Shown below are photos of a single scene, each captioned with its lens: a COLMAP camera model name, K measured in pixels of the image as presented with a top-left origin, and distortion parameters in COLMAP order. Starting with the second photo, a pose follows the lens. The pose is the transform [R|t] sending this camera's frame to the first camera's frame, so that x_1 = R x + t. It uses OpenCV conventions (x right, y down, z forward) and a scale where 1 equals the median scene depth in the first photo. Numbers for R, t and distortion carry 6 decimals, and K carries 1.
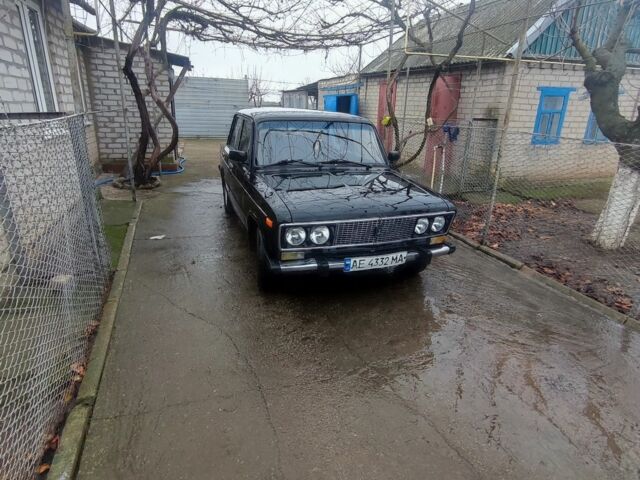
lens RADIAL K [[384.3, 0, 320.0], [0, 384.3, 240.0], [0, 0, 1]] dist [-0.057341, 0.068531]
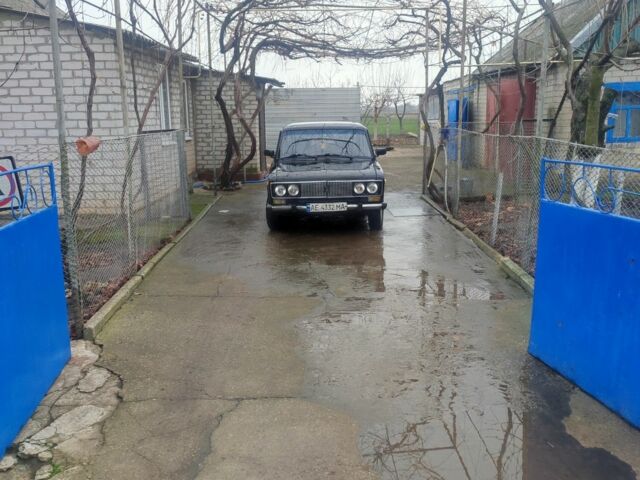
lens RADIAL K [[584.6, 0, 320.0], [0, 584.6, 240.0], [0, 0, 1]] dist [0.069172, 0.000821]
pose [[0.947799, 0.019688, -0.318259, 0.709842], [-0.059534, 0.991468, -0.115964, 0.377502], [0.313260, 0.128858, 0.940885, -1.086923]]
